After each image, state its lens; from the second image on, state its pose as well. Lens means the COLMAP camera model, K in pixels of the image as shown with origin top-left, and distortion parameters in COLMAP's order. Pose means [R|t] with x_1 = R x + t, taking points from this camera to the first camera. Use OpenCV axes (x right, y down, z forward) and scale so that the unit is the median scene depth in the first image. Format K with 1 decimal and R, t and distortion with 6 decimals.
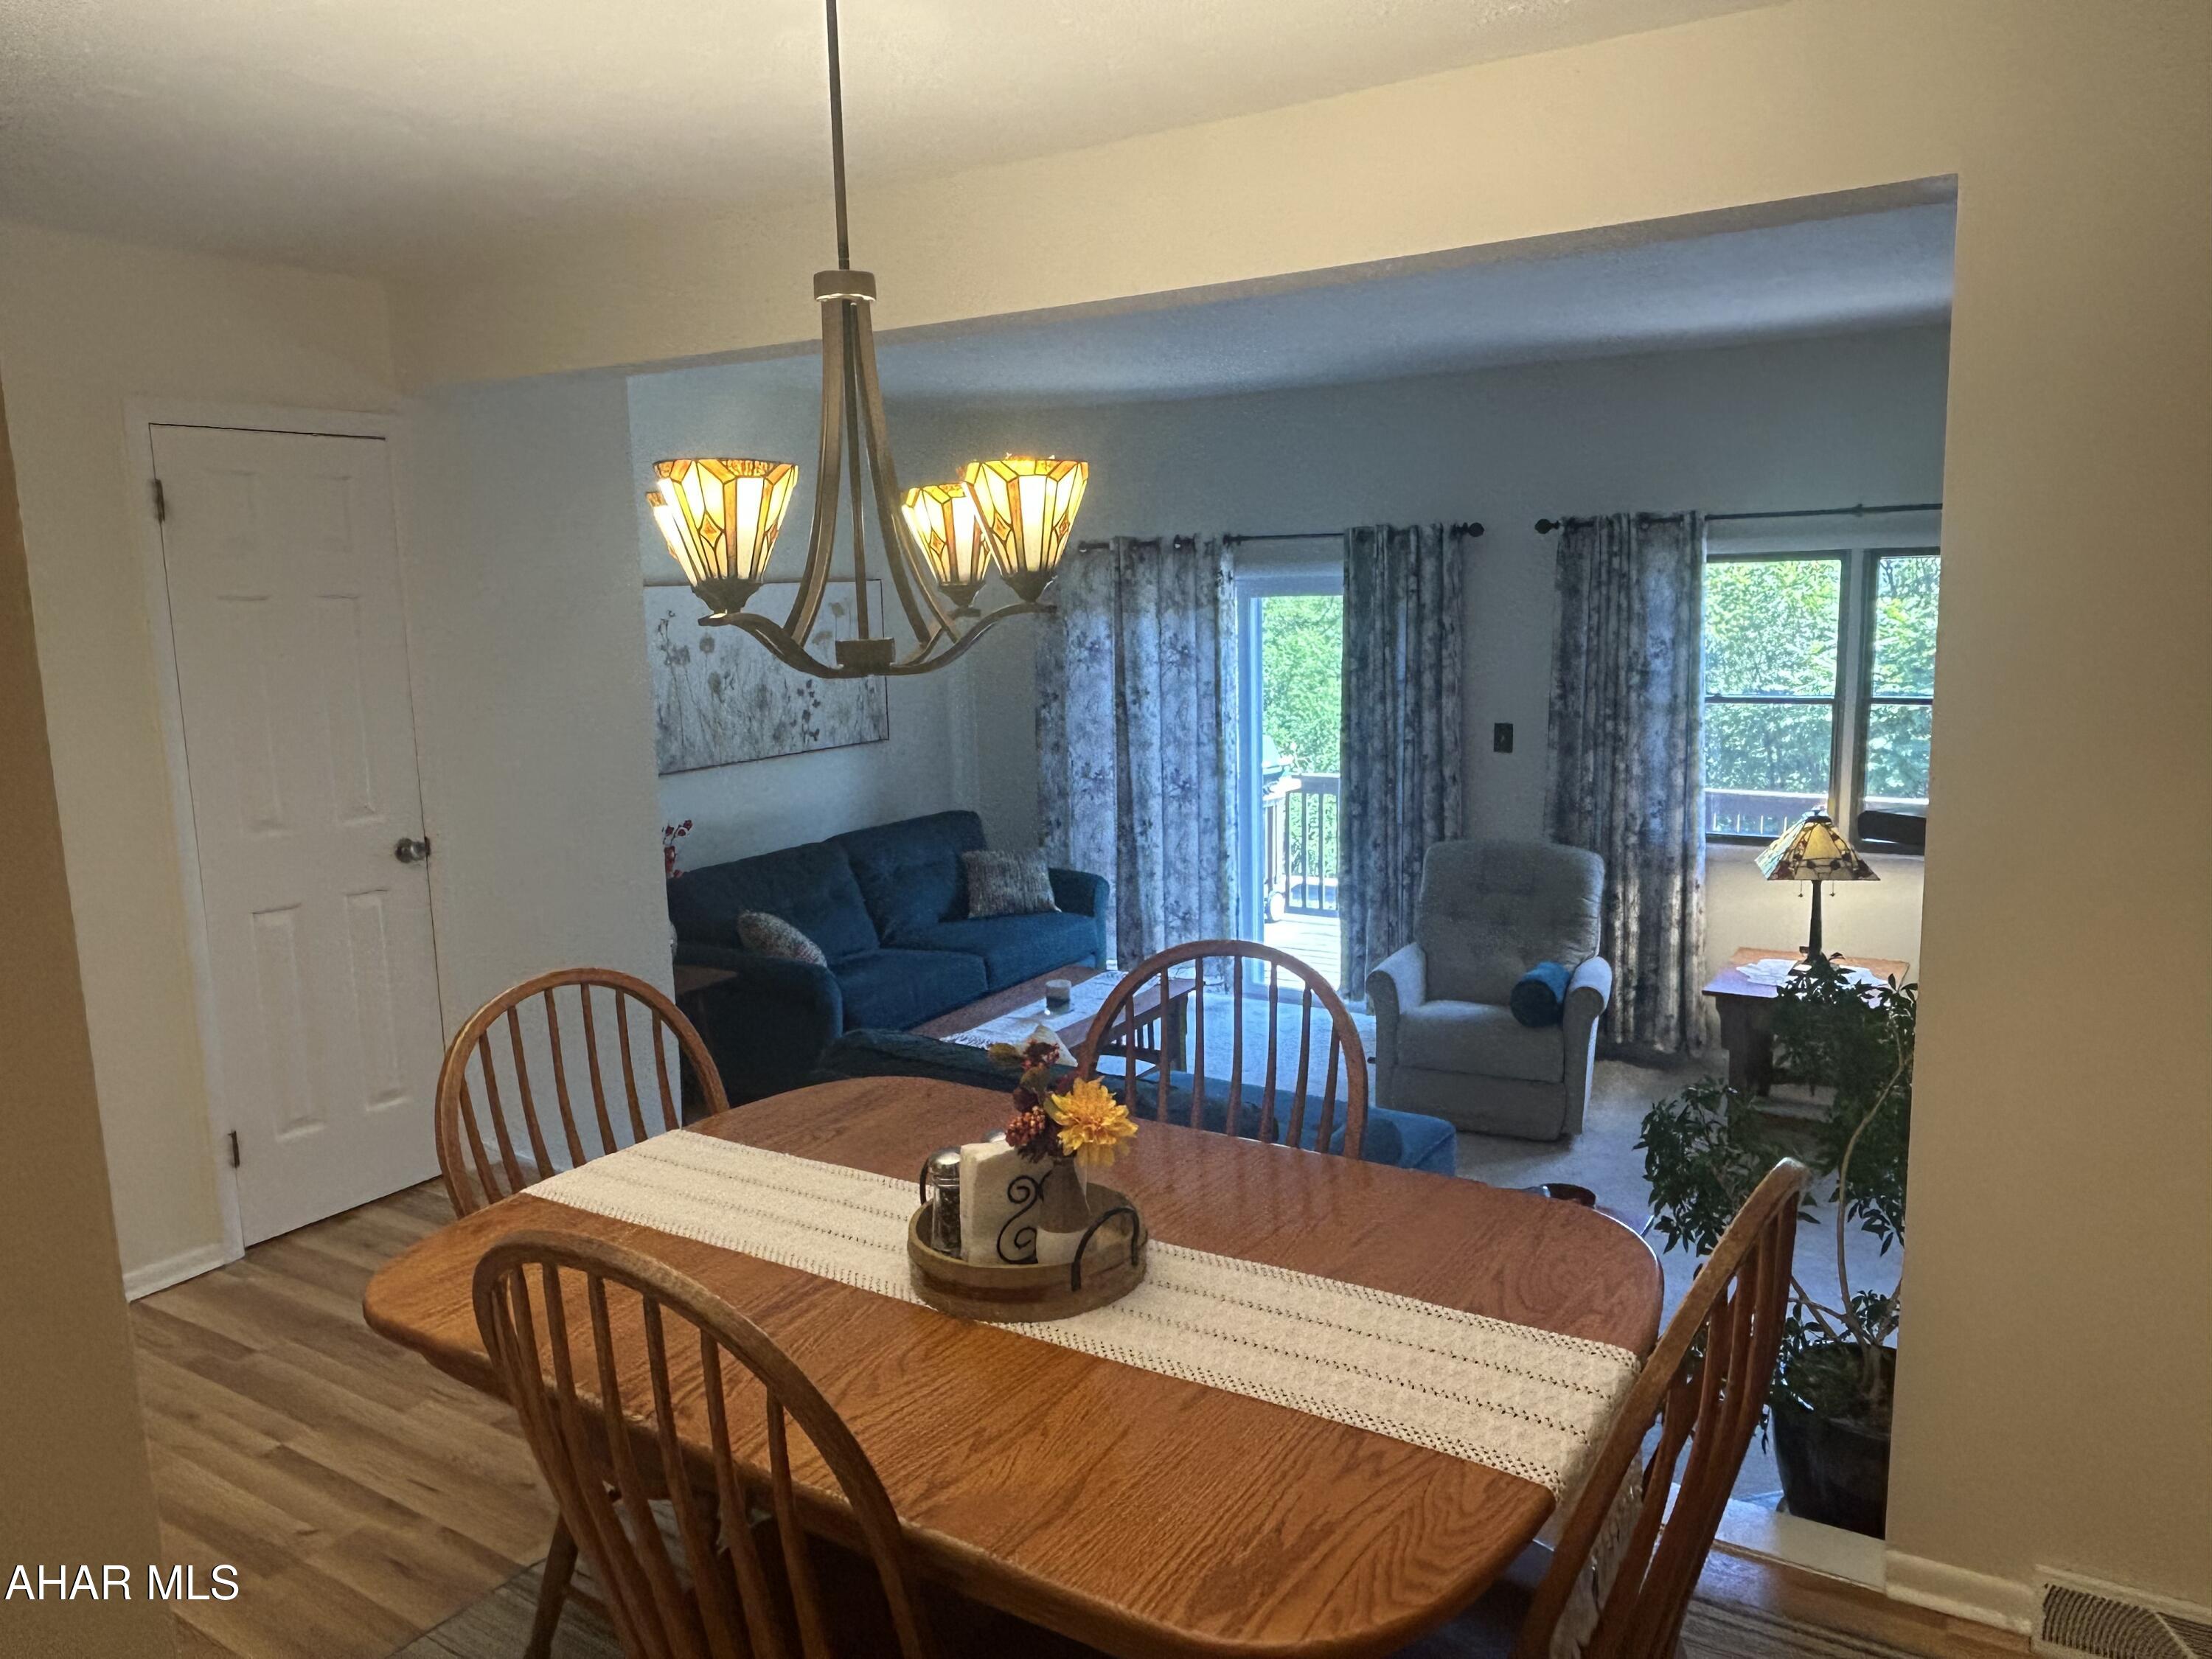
lens RADIAL K [[1540.7, 0, 1106.0], [0, 1540.7, 829.5], [0, 0, 1]] dist [0.006071, 0.000524]
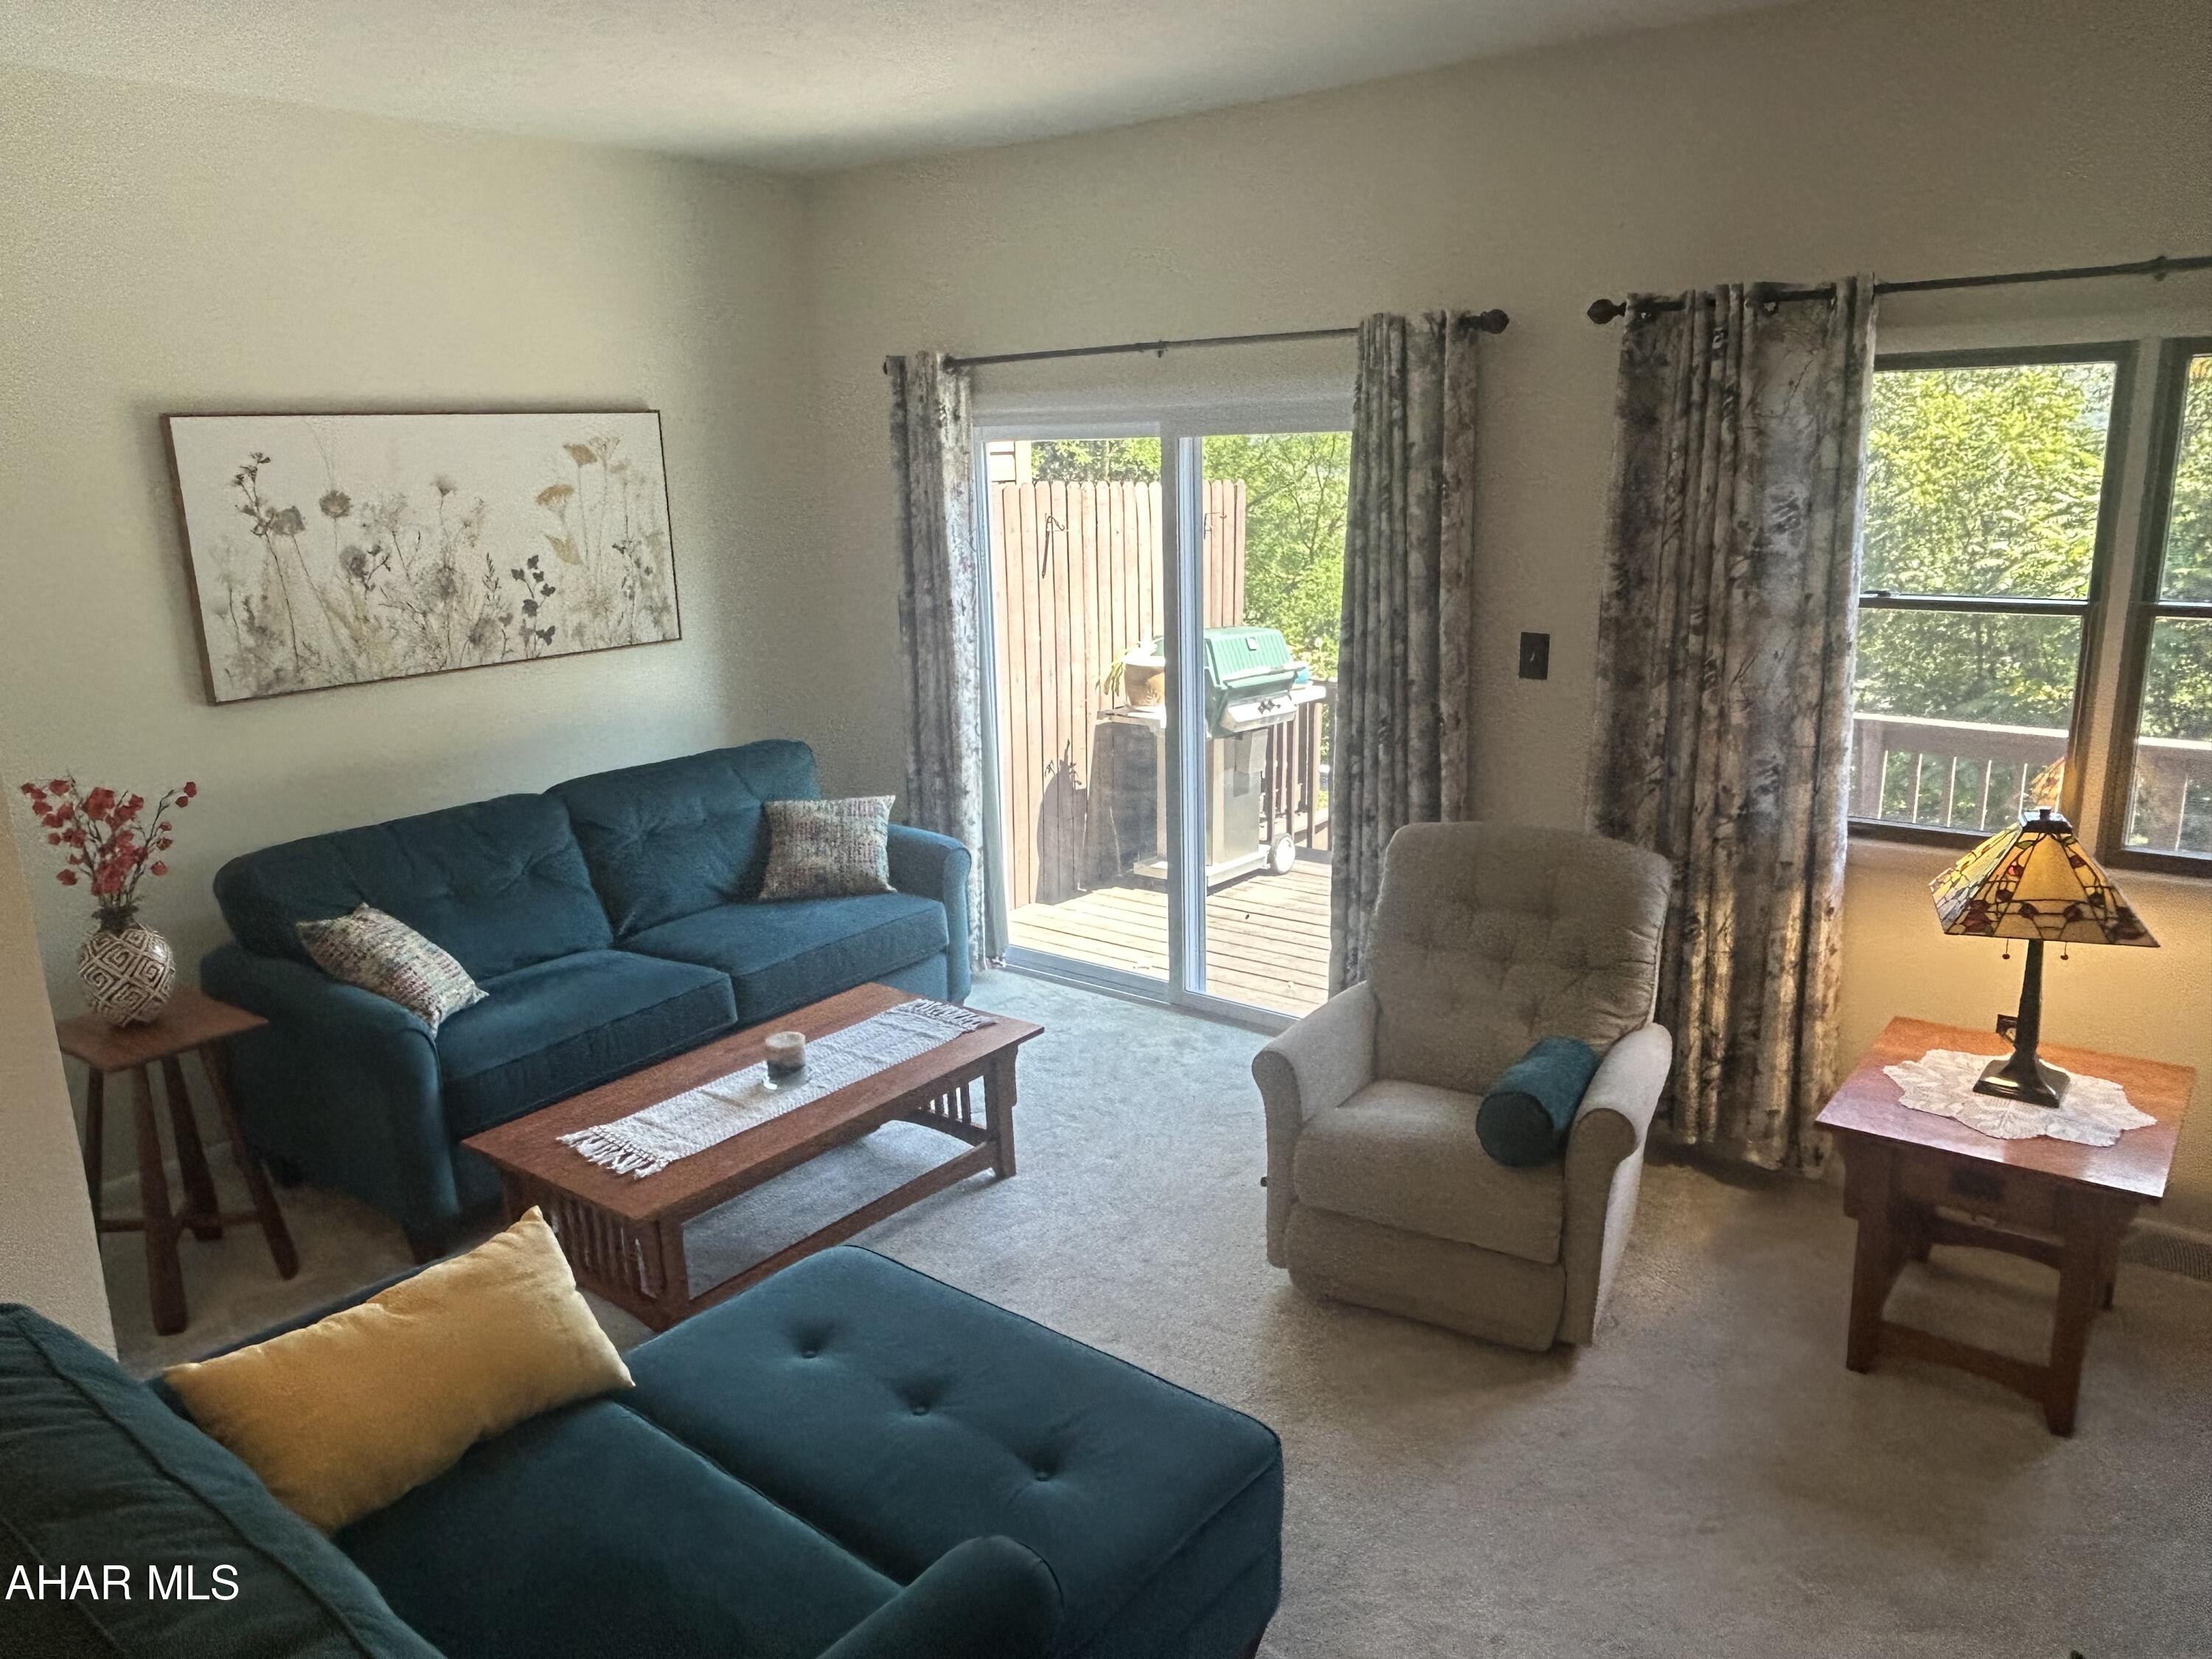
lens RADIAL K [[1562.4, 0, 1106.0], [0, 1562.4, 829.5], [0, 0, 1]] dist [-0.004489, 0.001734]
pose [[0.994827, 0.023583, -0.098804, 0.155942], [-0.015088, 0.996193, 0.085864, -0.043157], [0.100452, -0.083930, 0.991396, 0.354205]]
